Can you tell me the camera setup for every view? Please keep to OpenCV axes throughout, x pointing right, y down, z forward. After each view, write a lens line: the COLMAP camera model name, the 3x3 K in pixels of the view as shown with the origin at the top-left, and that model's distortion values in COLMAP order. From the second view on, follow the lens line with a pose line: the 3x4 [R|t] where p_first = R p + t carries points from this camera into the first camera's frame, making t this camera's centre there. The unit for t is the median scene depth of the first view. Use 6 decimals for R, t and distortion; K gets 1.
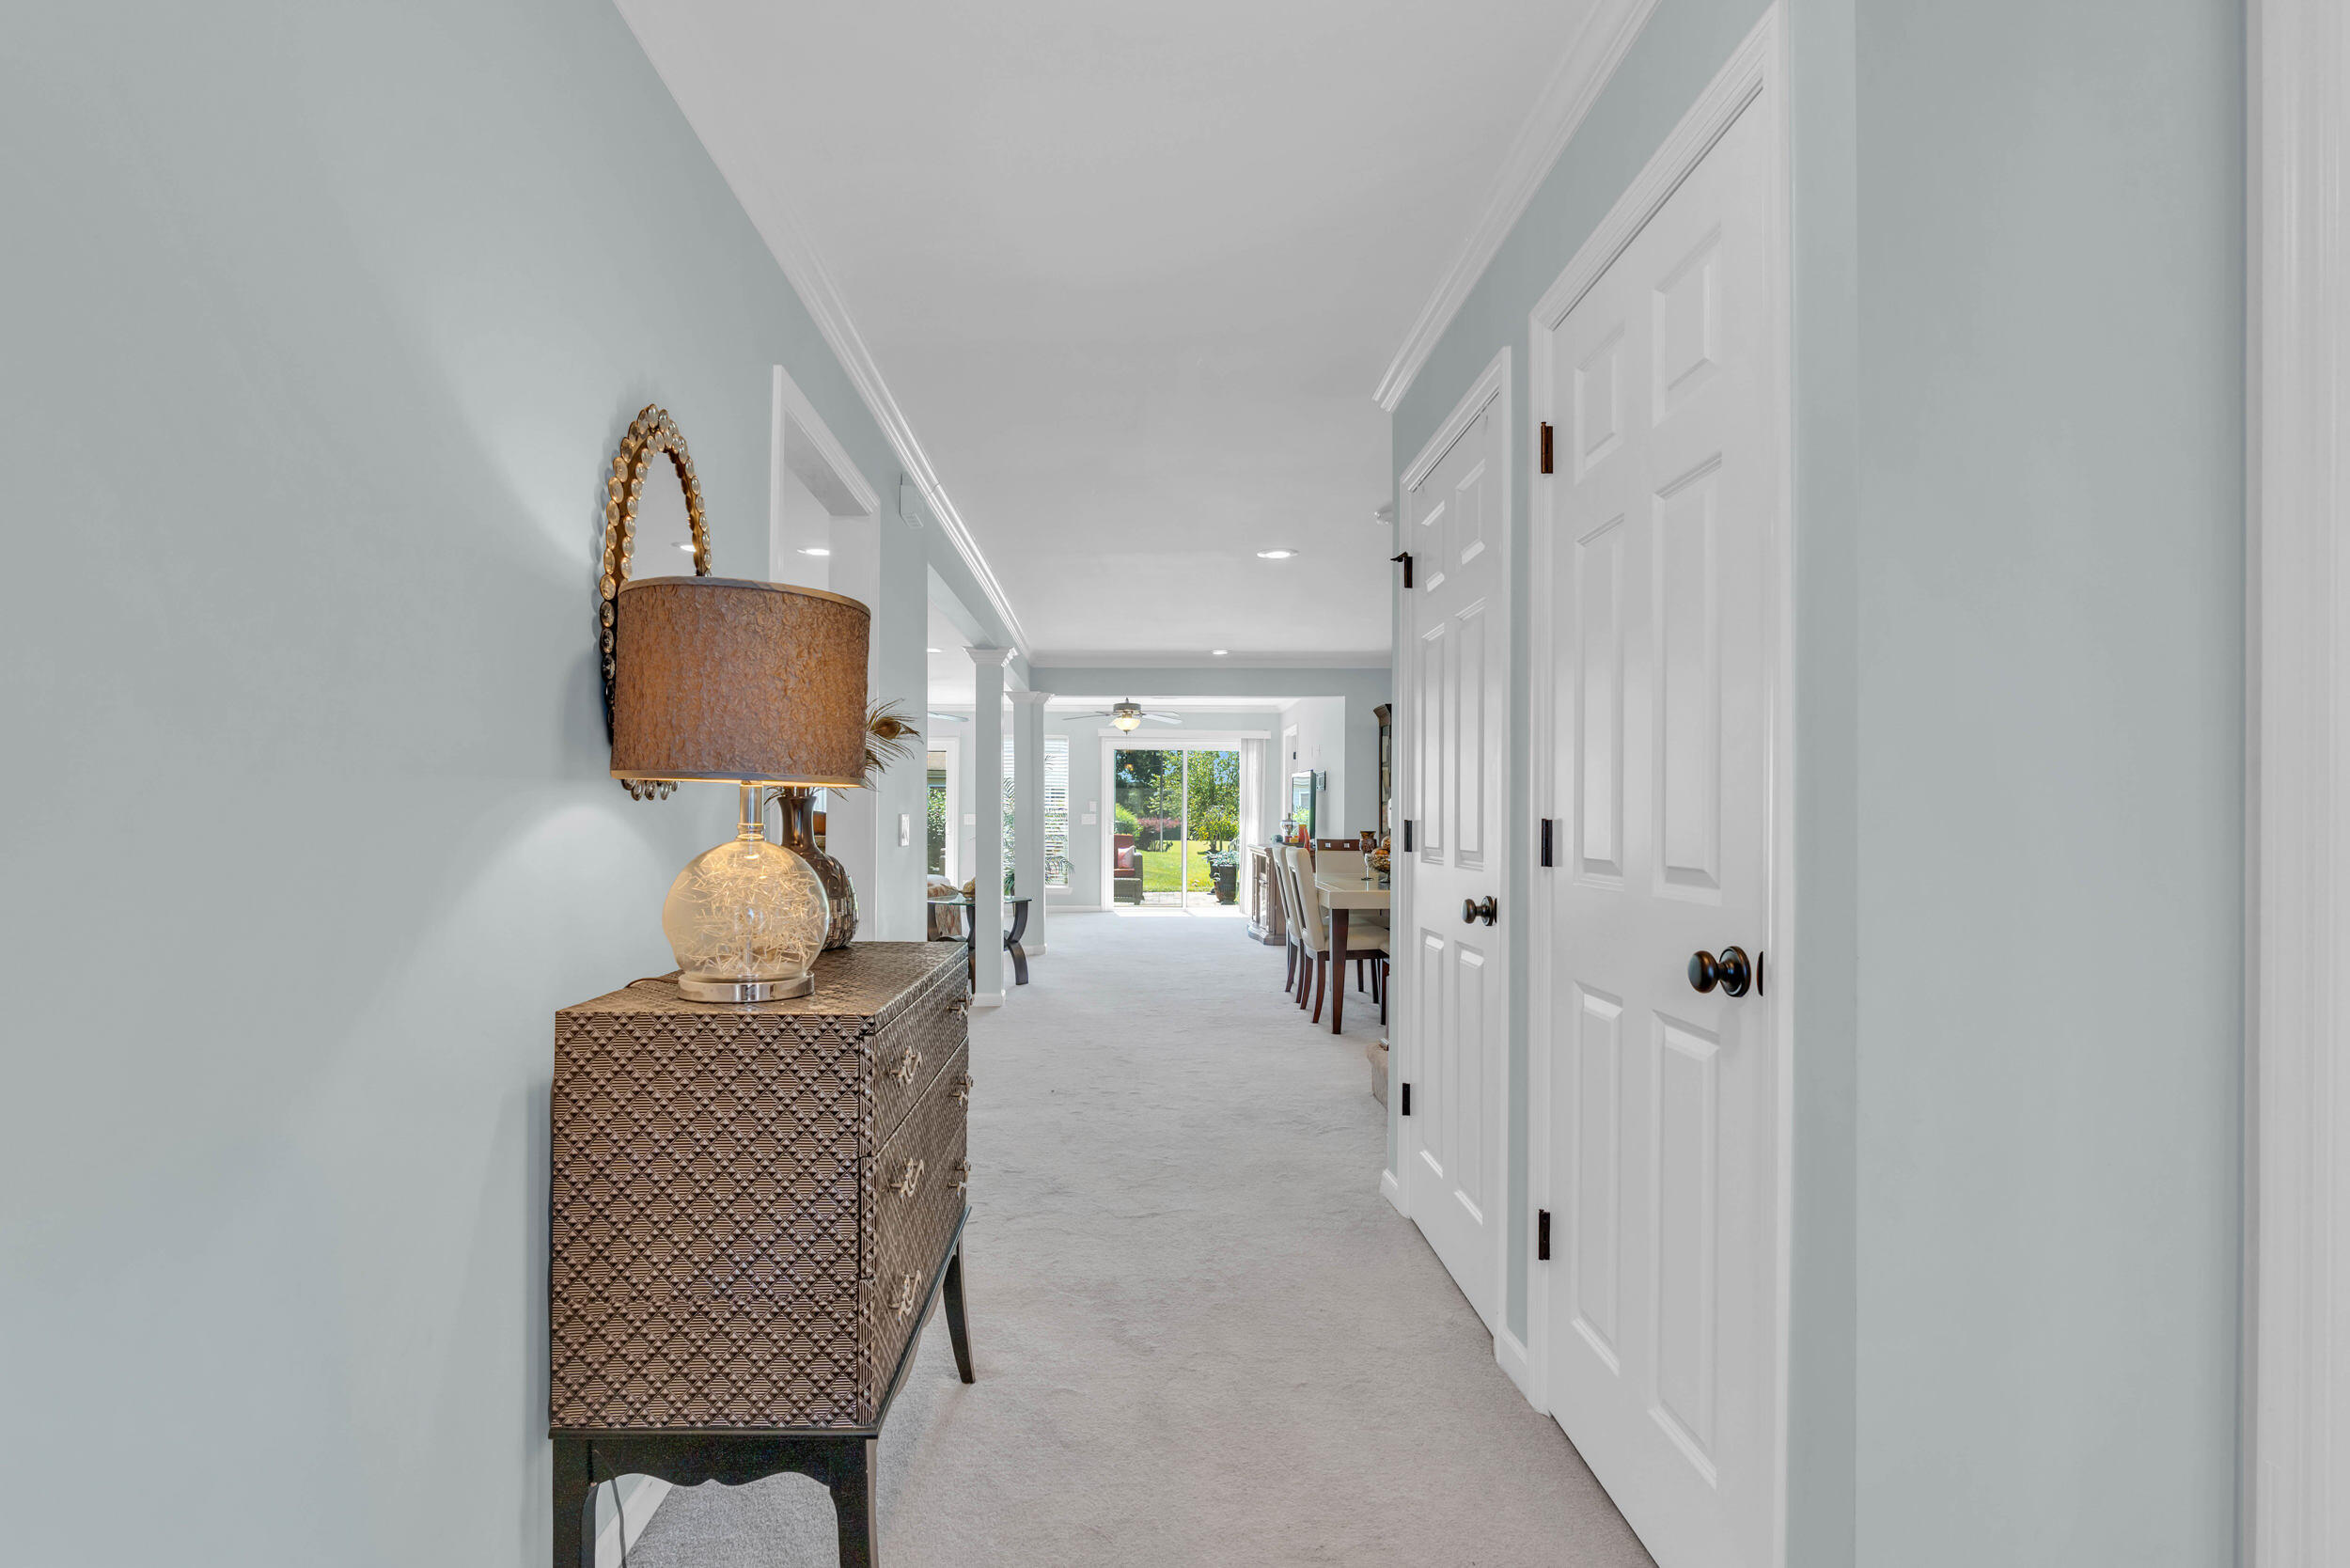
lens RADIAL K [[1130.2, 0, 1177.4], [0, 1130.2, 802.6], [0, 0, 1]] dist [-0.003623, -0.000679]
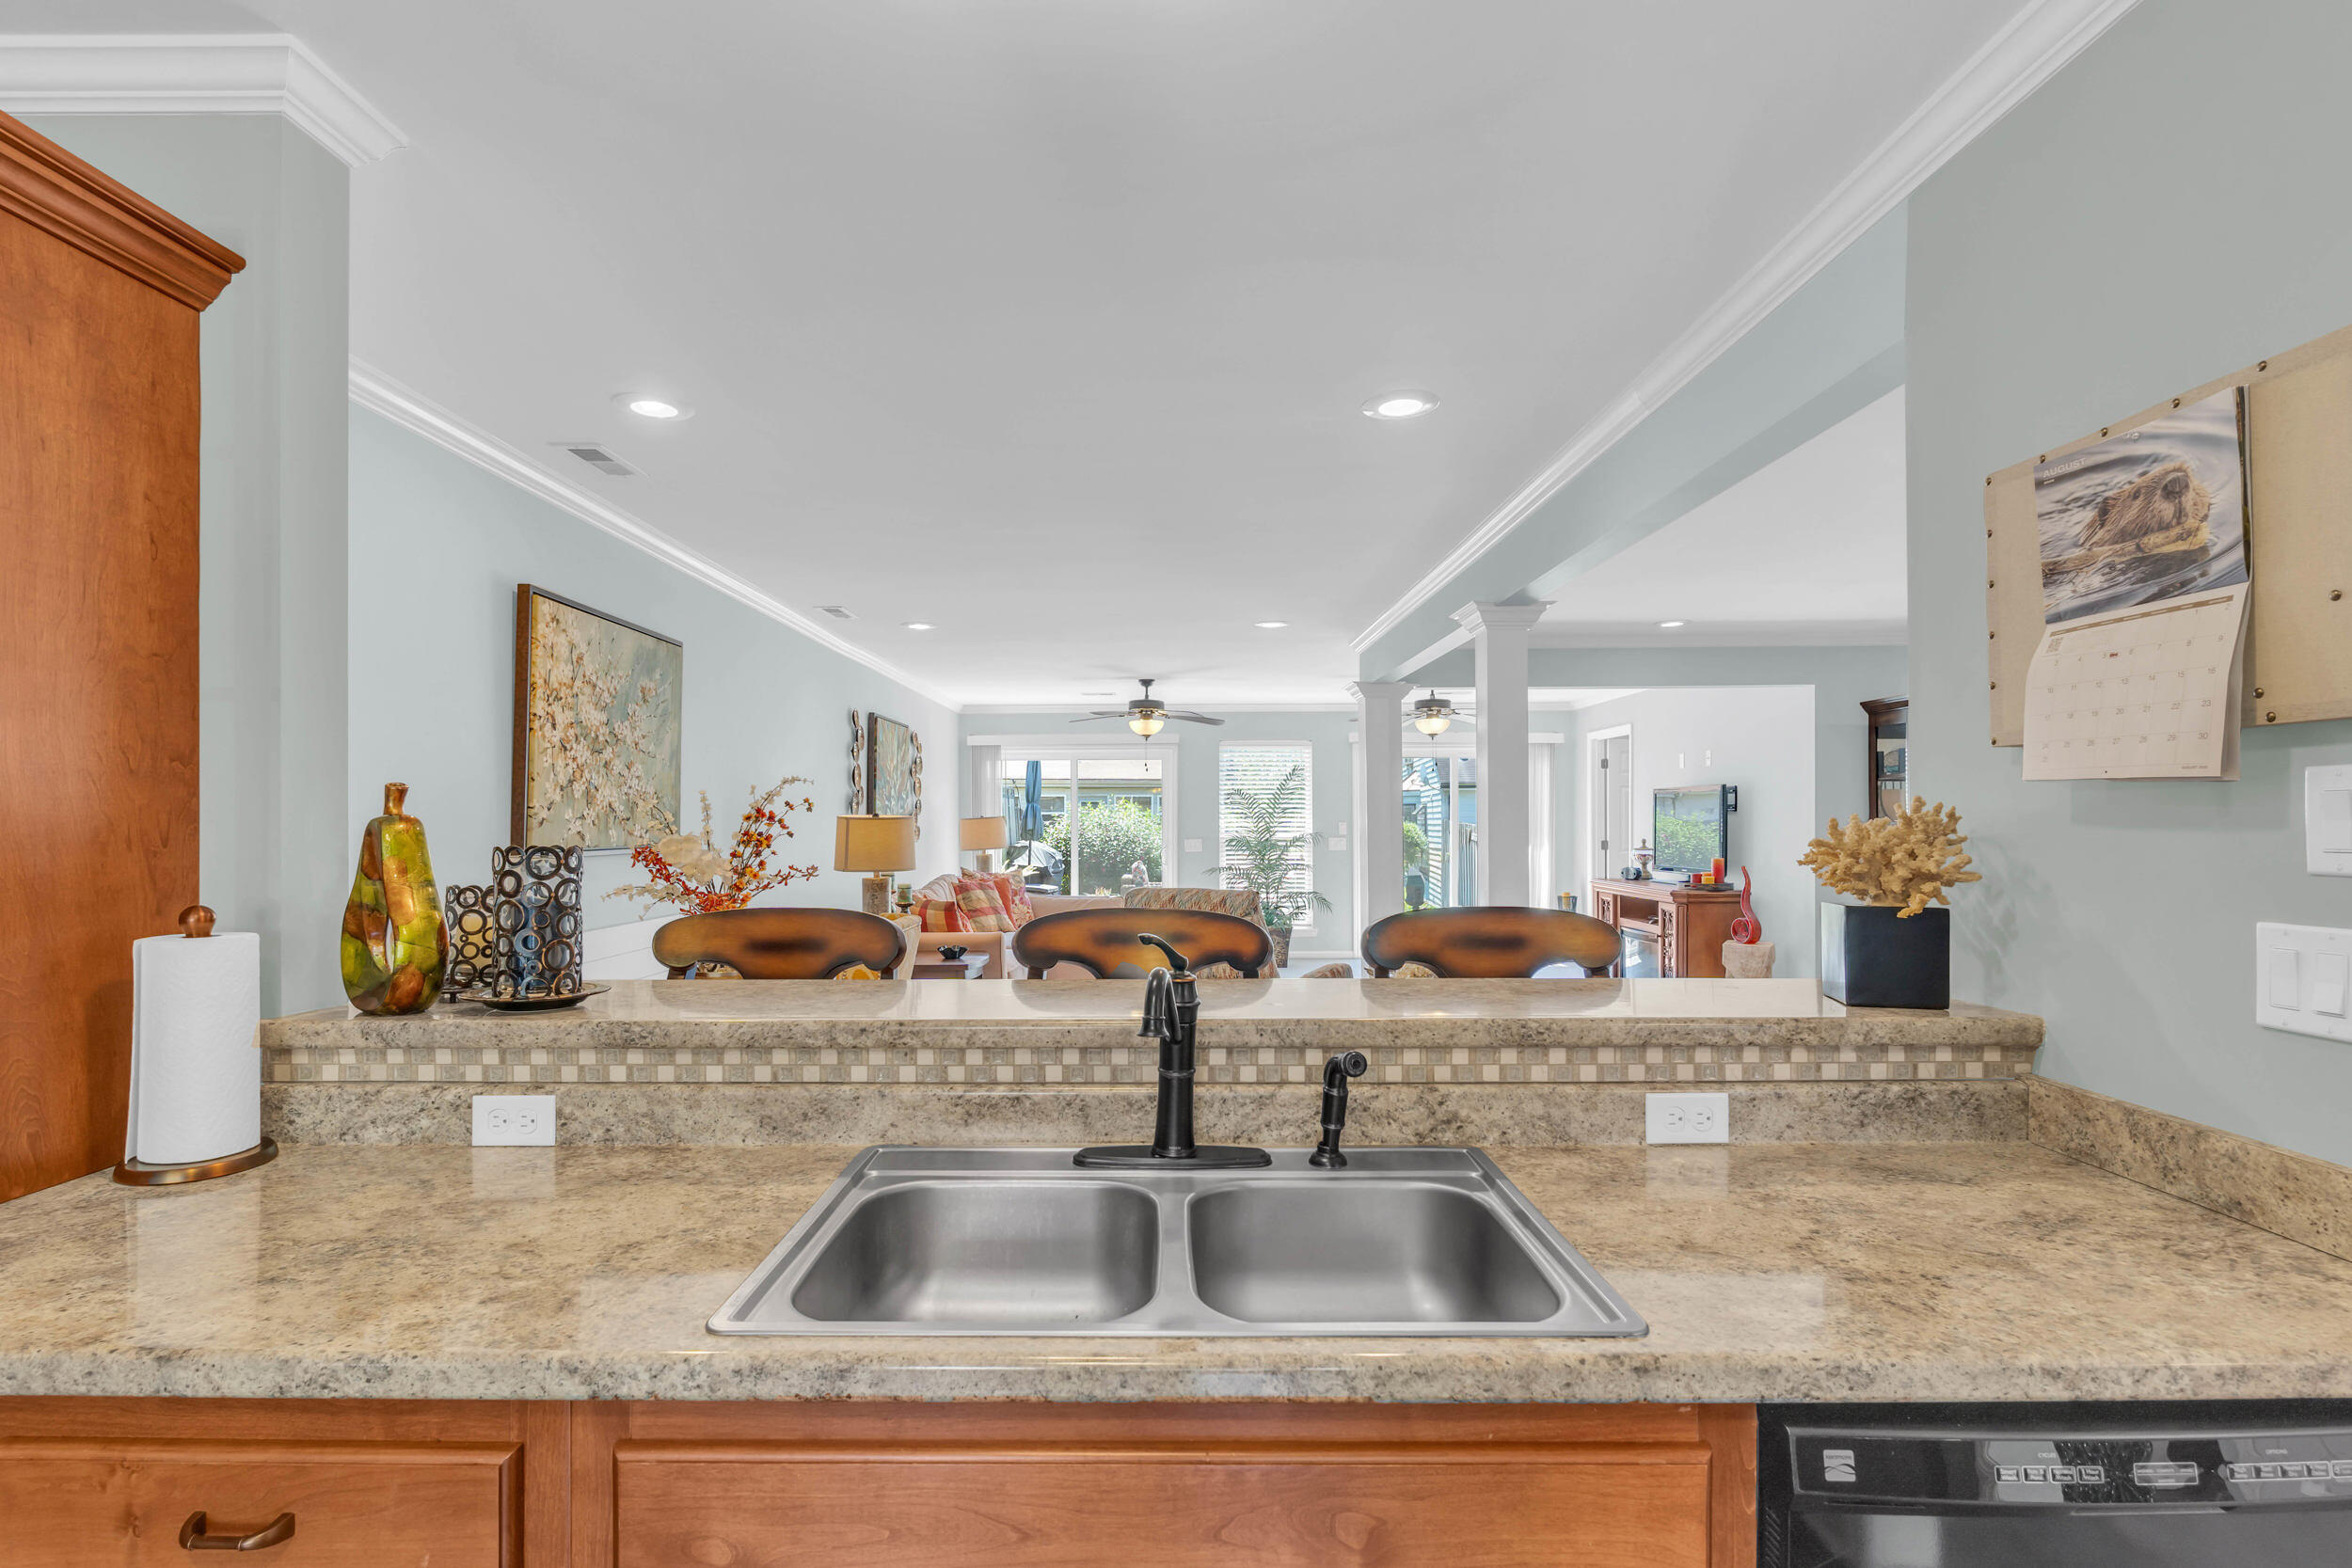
lens RADIAL K [[1131.0, 0, 1176.9], [0, 1131.0, 805.2], [0, 0, 1]] dist [-0.003623, -0.000679]
pose [[0.999604, -0.005445, -0.027614, -0.197909], [0.005459, 0.999985, 0.000423, -0.016289], [0.027611, -0.000573, 0.999619, 0.219931]]
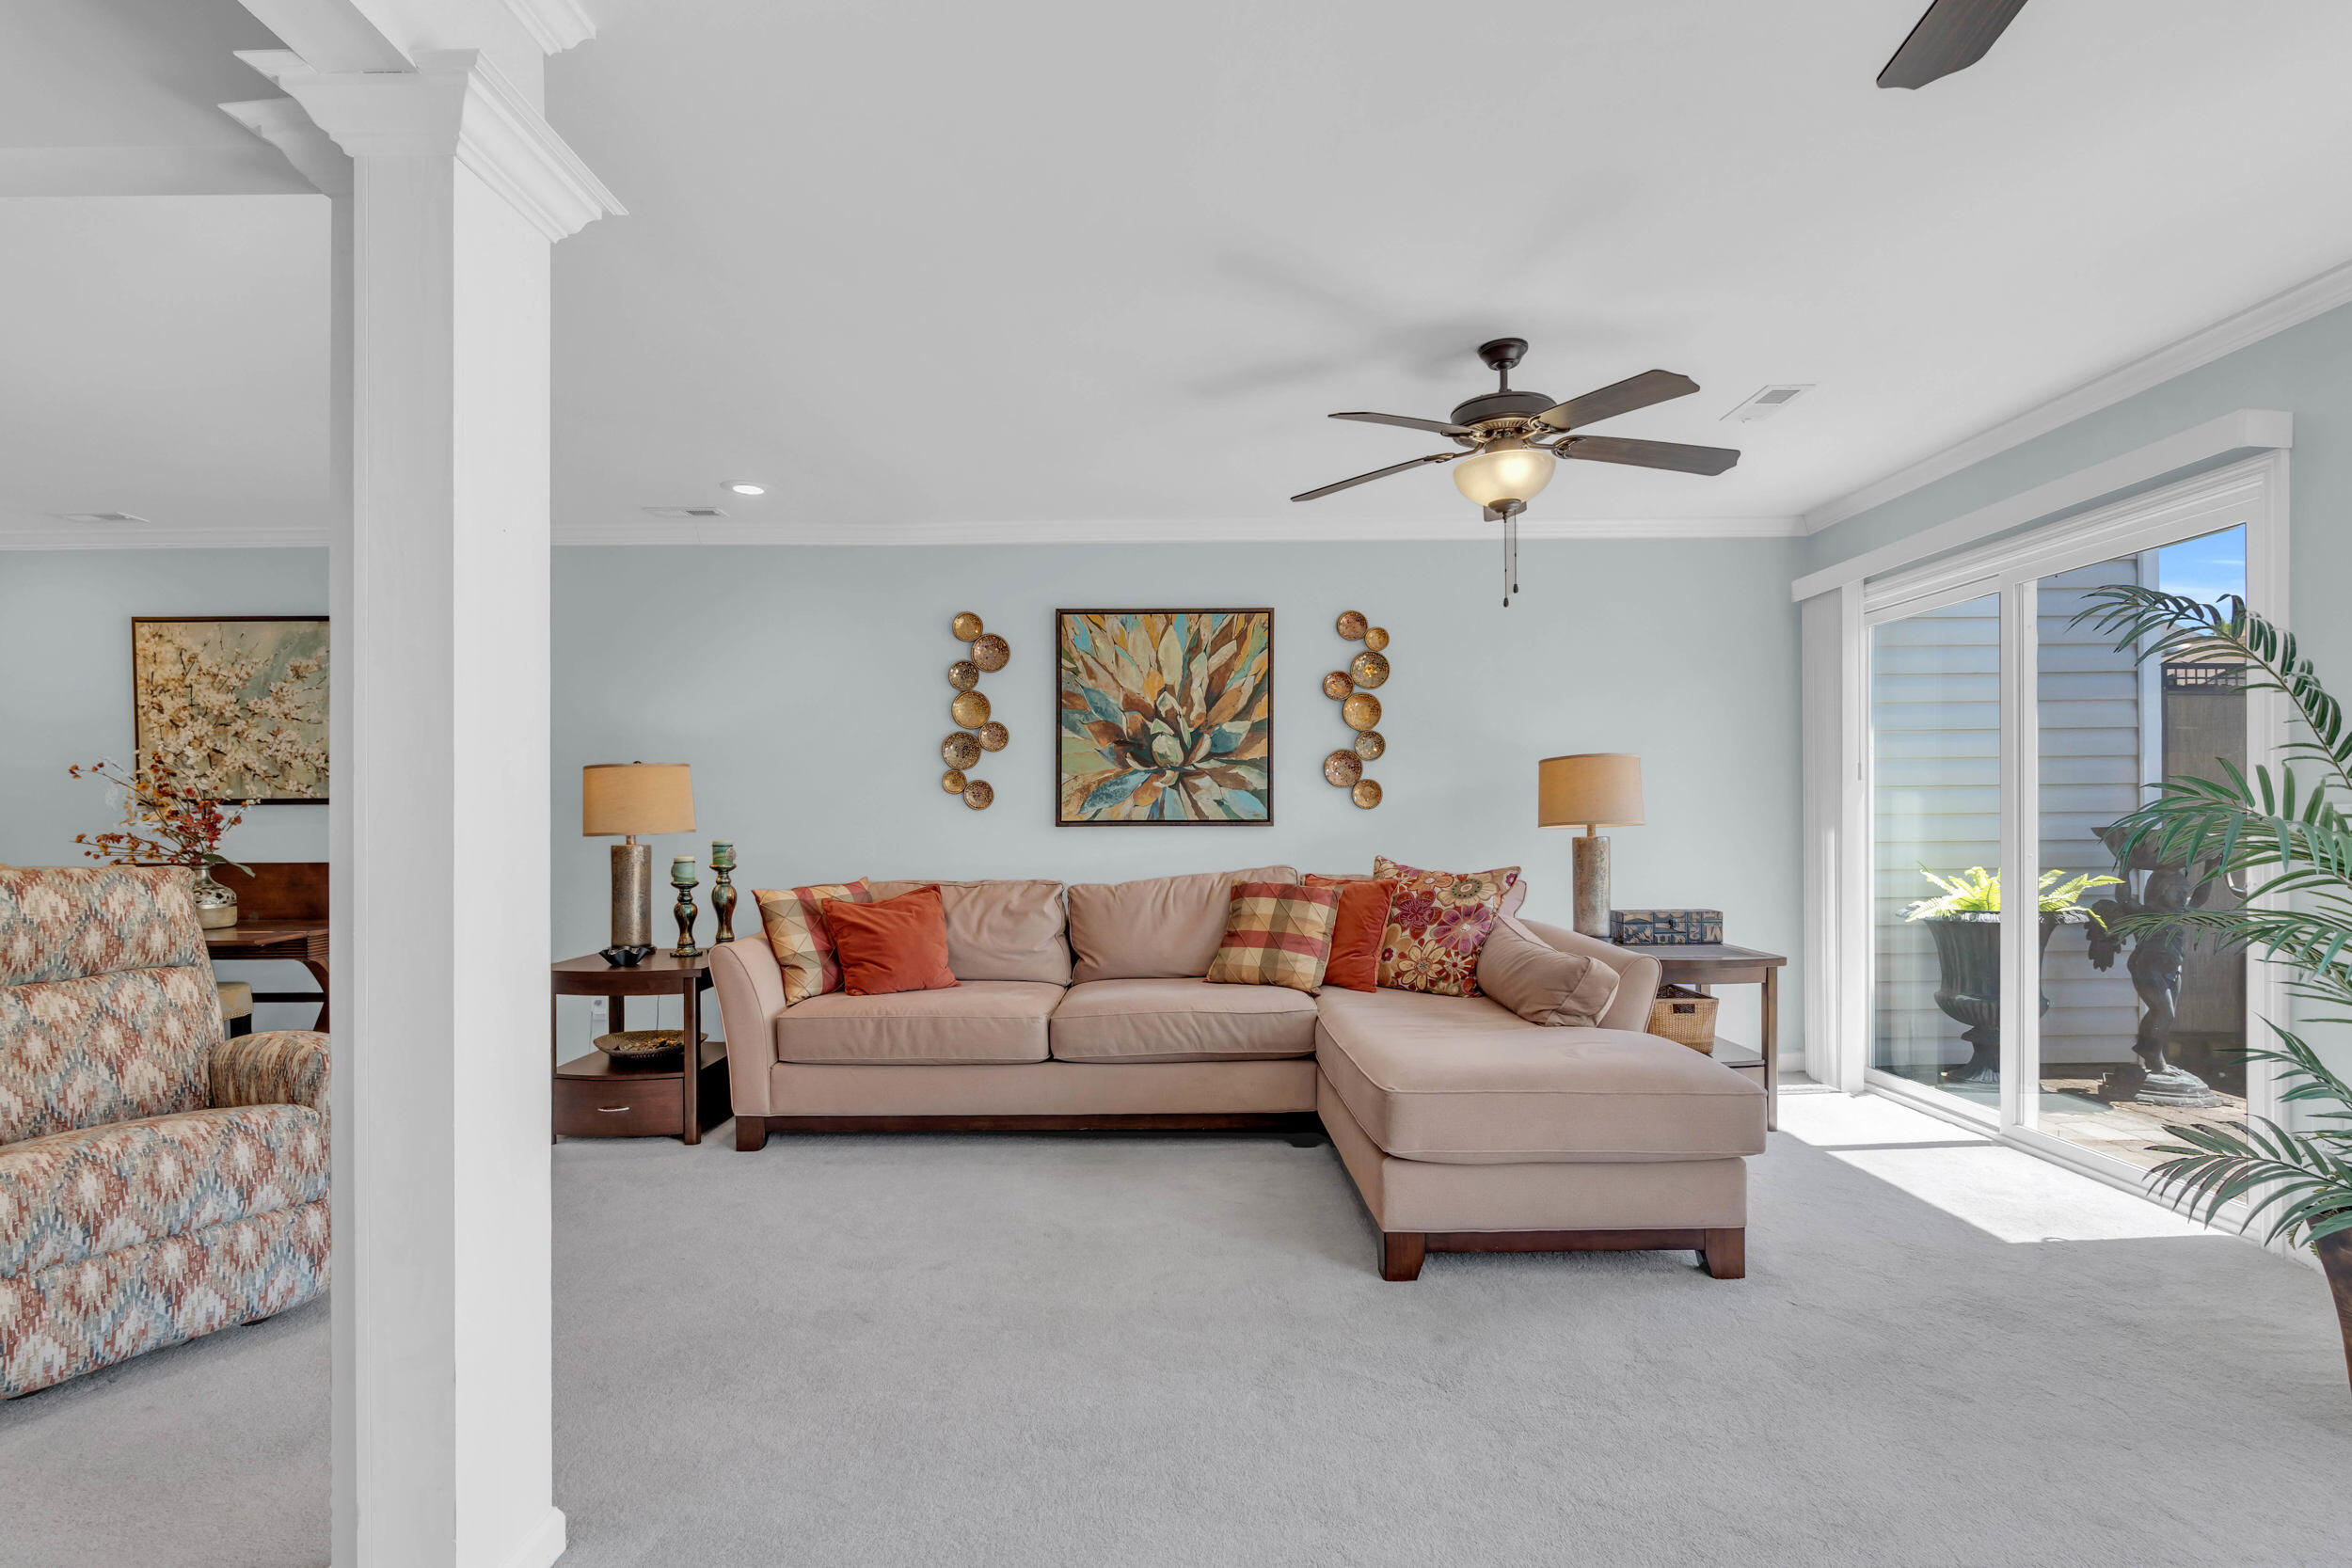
lens RADIAL K [[1131.0, 0, 1138.7], [0, 1131.0, 819.4], [0, 0, 1]] dist [-0.003623, -0.000679]
pose [[-0.048282, -0.002253, -0.998831, 0.036526], [0.019135, 0.999812, -0.003180, 0.011314], [0.998650, -0.019266, -0.048230, 0.914051]]
